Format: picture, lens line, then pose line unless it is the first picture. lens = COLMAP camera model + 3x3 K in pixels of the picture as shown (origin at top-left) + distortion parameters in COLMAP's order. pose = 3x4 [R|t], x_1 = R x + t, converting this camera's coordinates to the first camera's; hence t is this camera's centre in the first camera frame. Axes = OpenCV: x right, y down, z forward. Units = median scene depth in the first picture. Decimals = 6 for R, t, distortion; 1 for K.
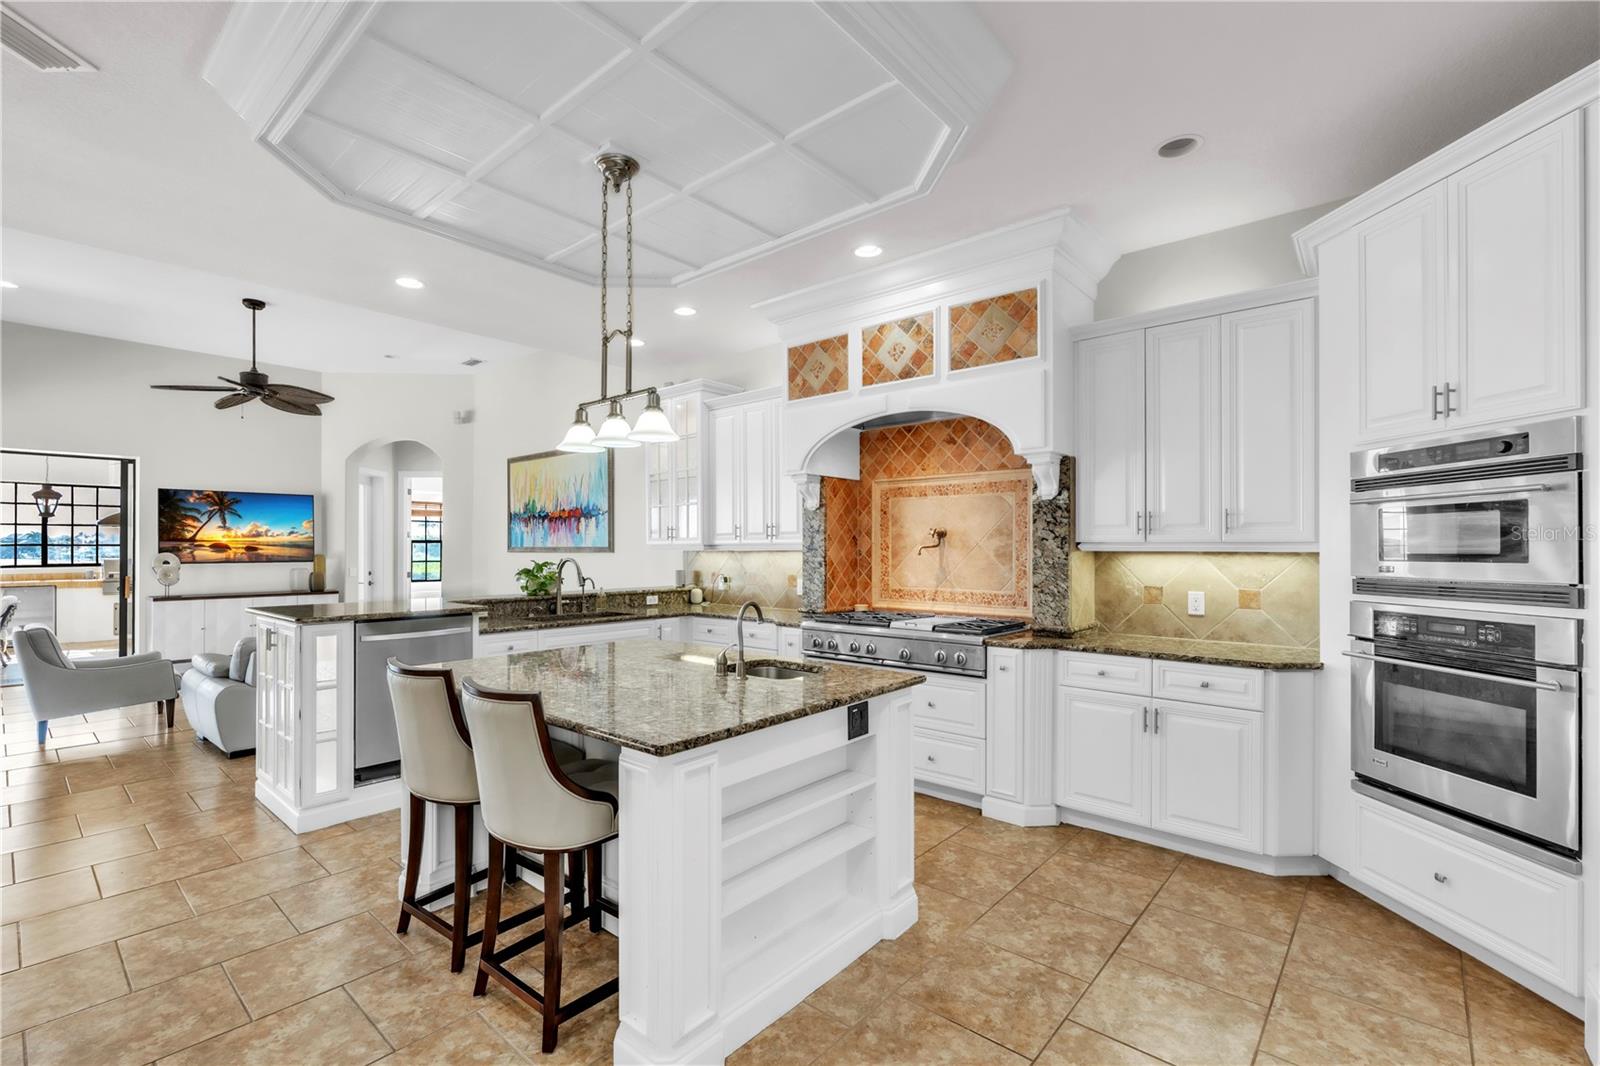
lens RADIAL K [[703.3, 0, 794.5], [0, 703.3, 542.4], [0, 0, 1]] dist [-0.006085, -0.000116]
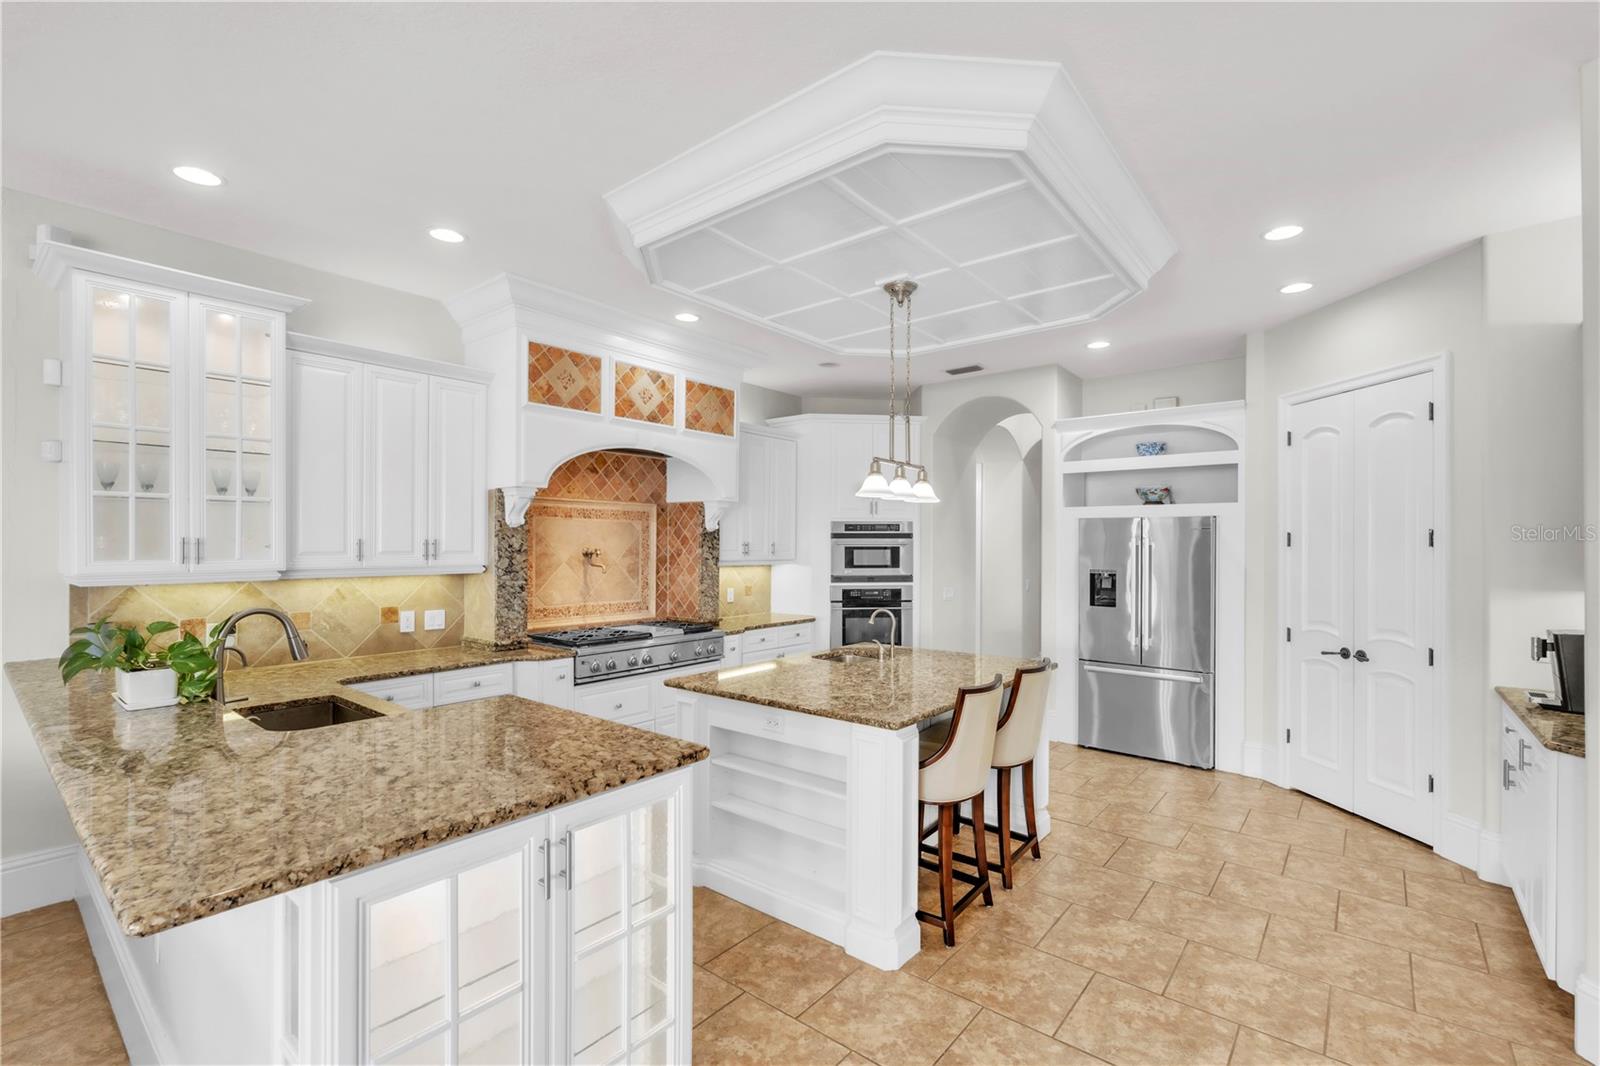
lens RADIAL K [[703.3, 0, 794.5], [0, 703.3, 542.4], [0, 0, 1]] dist [-0.006085, -0.000116]
pose [[-0.025053, 0.004306, 0.999677, -0.978433], [-0.011885, 0.999919, -0.004605, -0.030638], [-0.999615, -0.011996, -0.025000, 0.767228]]
